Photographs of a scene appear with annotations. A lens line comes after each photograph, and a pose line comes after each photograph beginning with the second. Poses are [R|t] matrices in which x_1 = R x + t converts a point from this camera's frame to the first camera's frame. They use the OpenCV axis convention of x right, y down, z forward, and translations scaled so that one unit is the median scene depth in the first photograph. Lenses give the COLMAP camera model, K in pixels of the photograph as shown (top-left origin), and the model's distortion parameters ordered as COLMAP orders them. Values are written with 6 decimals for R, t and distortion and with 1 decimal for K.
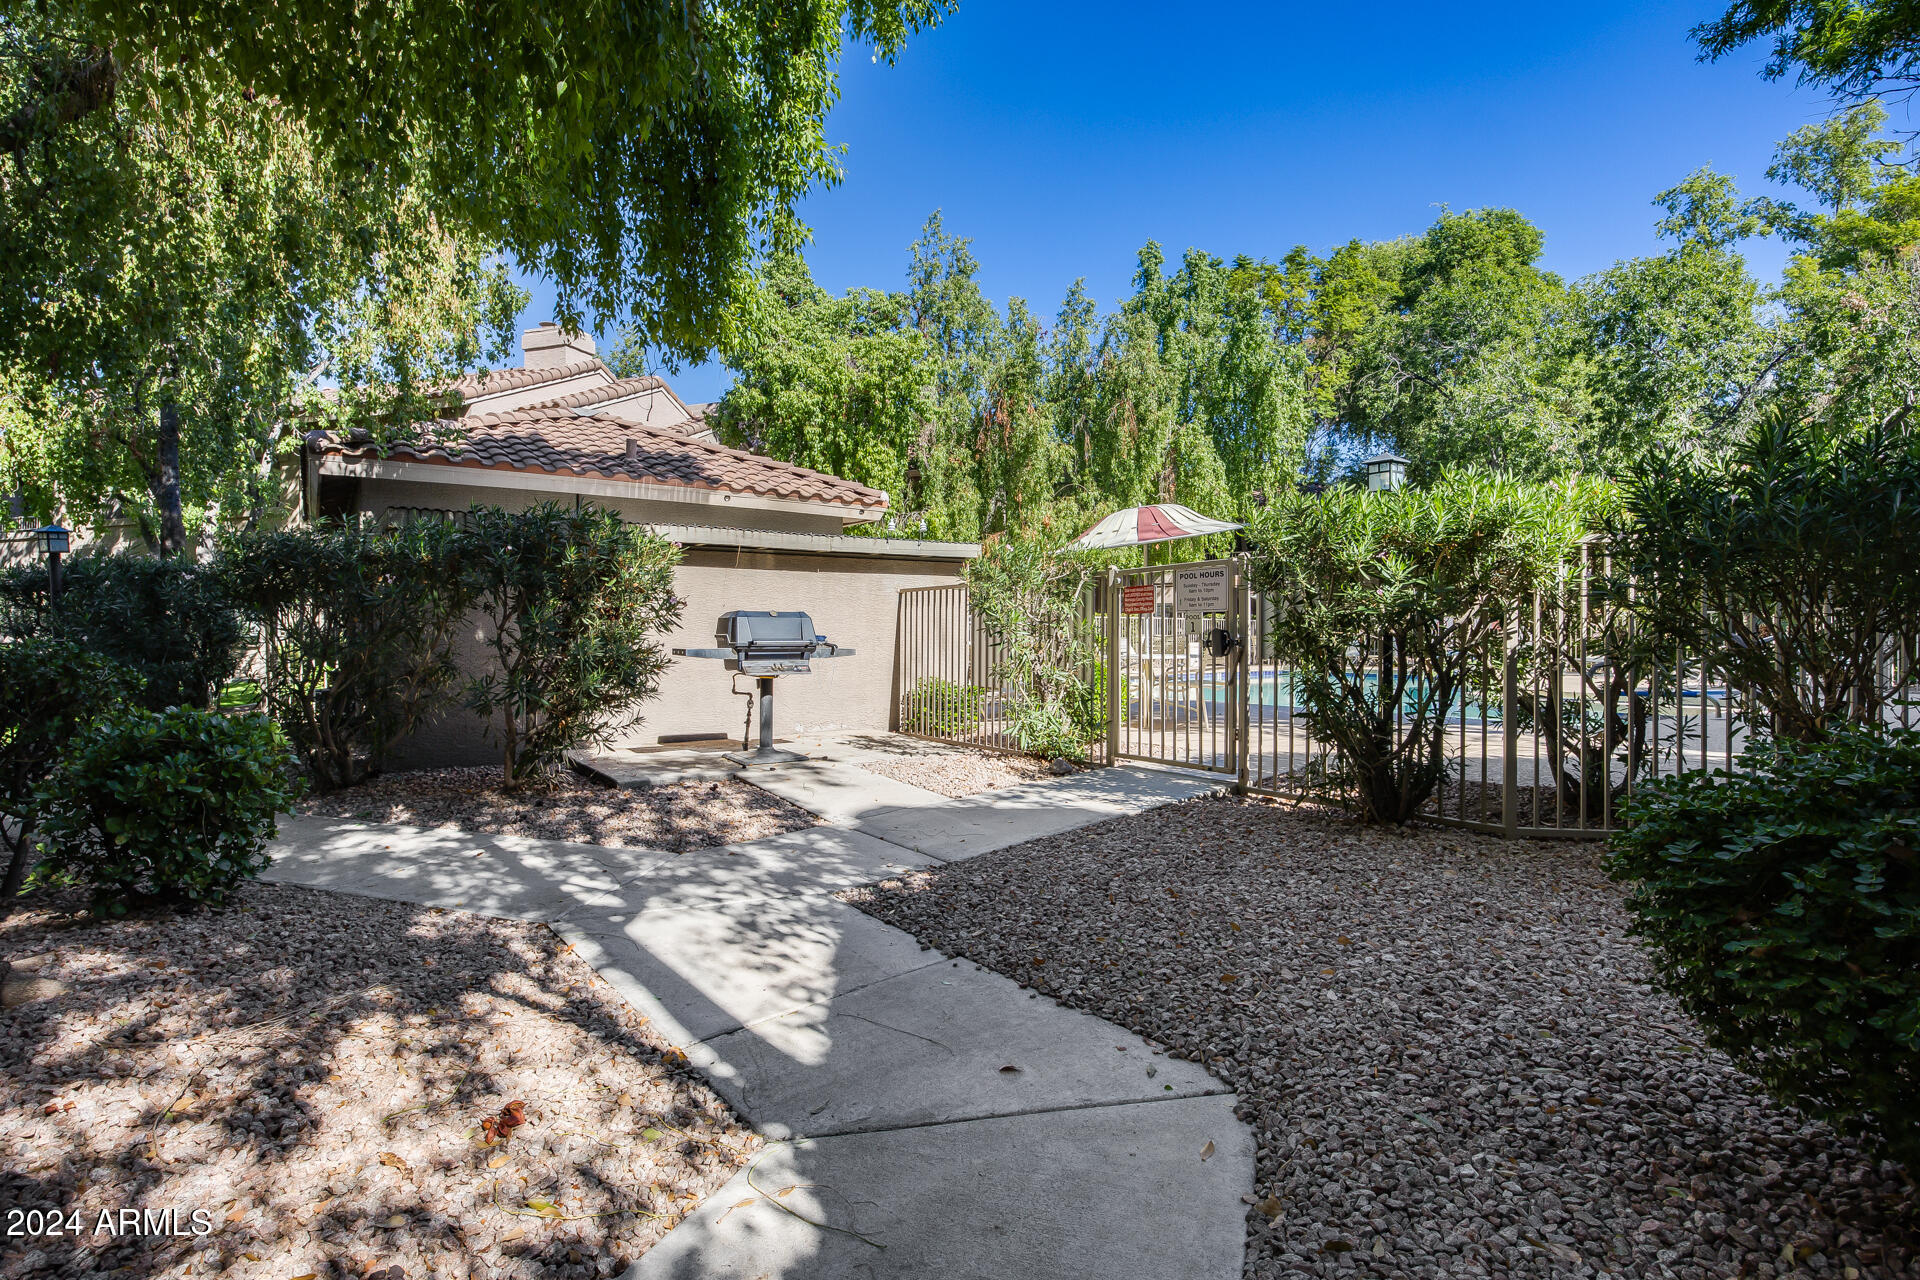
lens RADIAL K [[900.8, 0, 953.3], [0, 900.8, 640.4], [0, 0, 1]] dist [-0.016943, 0.001653]
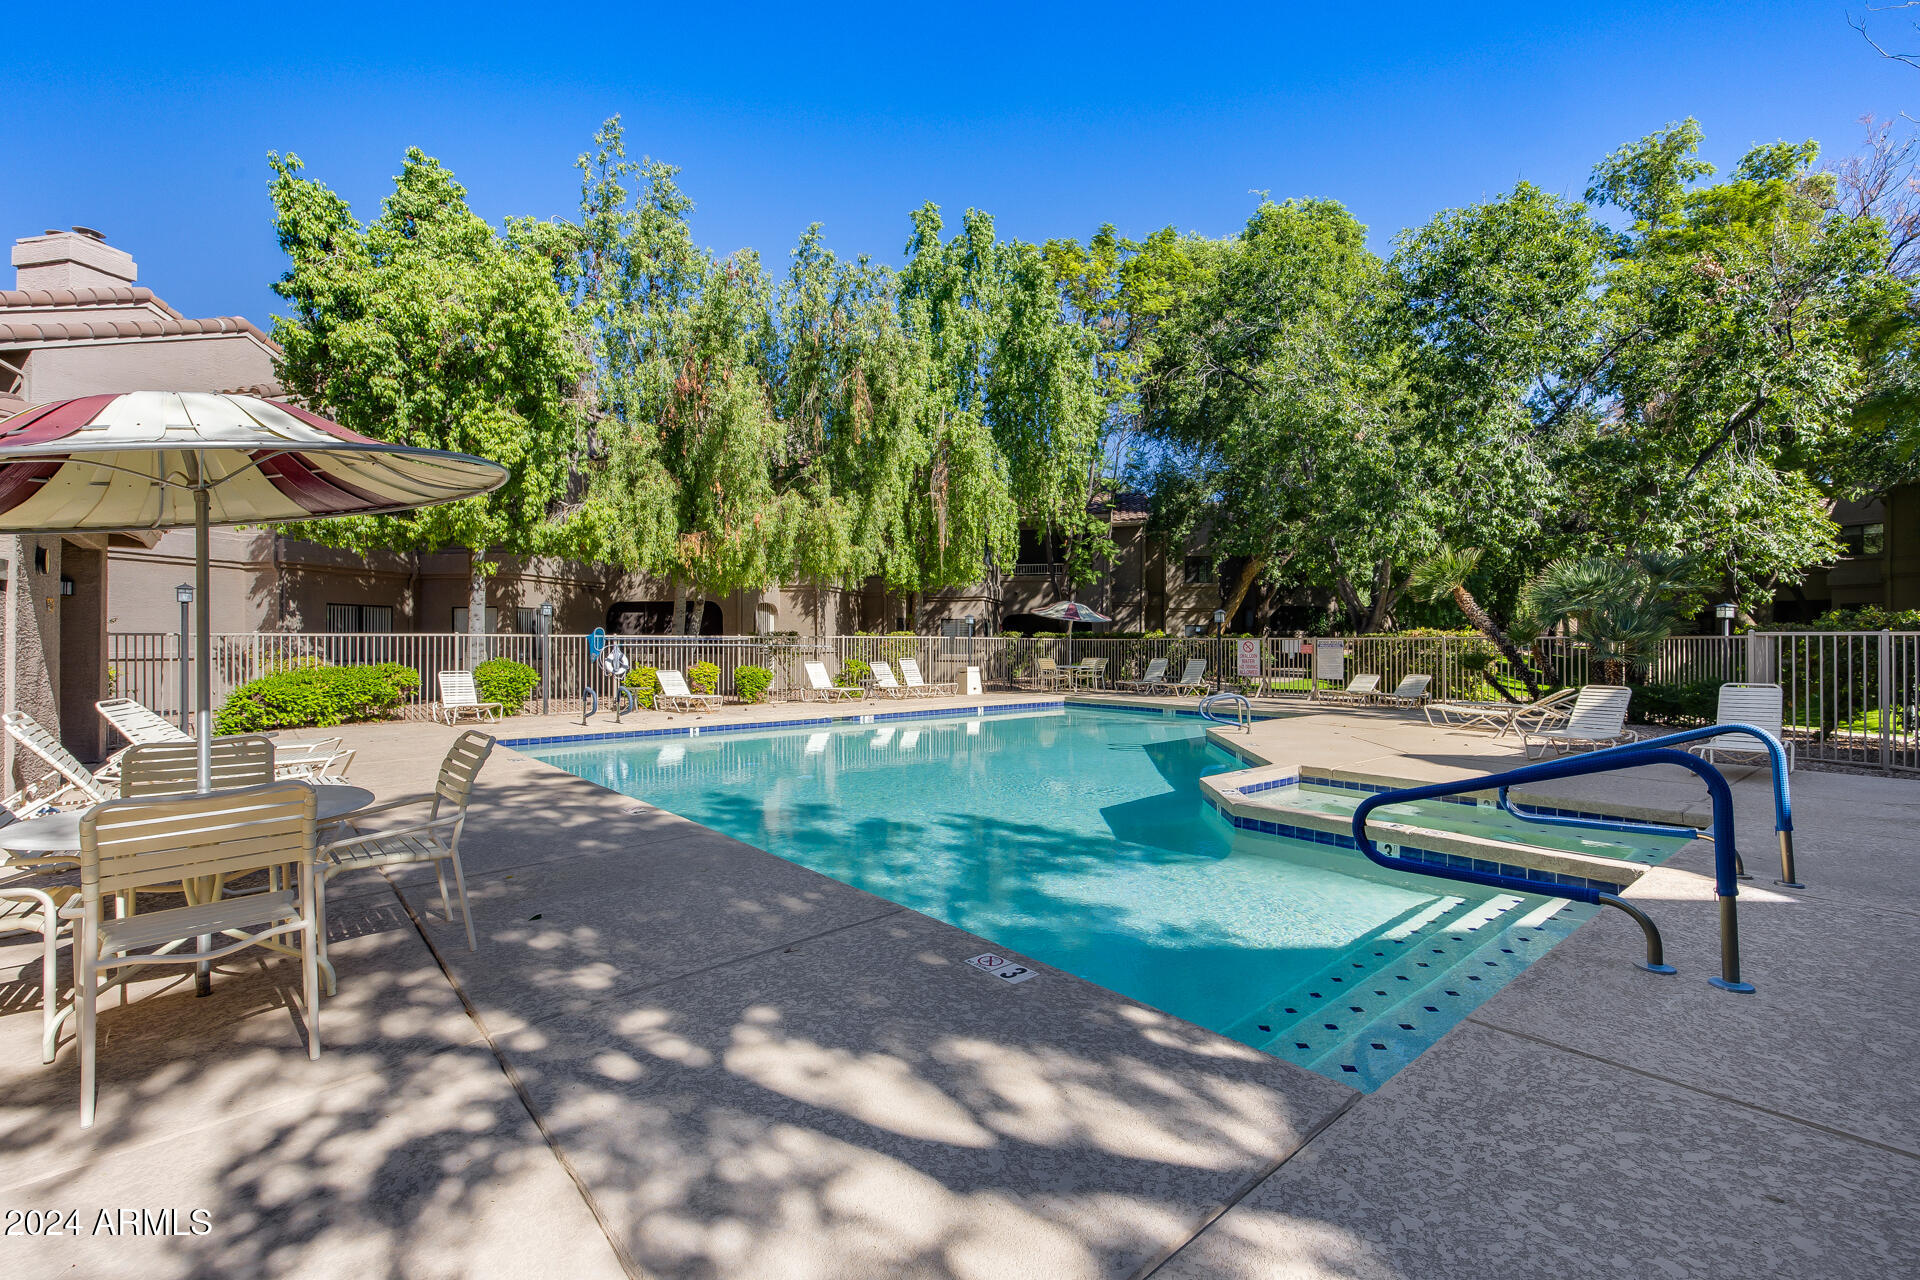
lens RADIAL K [[795.7, 0, 966.4], [0, 795.7, 640.6], [0, 0, 1]] dist [0.005723, -0.001266]
pose [[0.994965, 0.003839, 0.100147, 0.224936], [-0.003195, 0.999973, -0.006587, -0.022282], [-0.100169, 0.006234, 0.994951, 0.293162]]
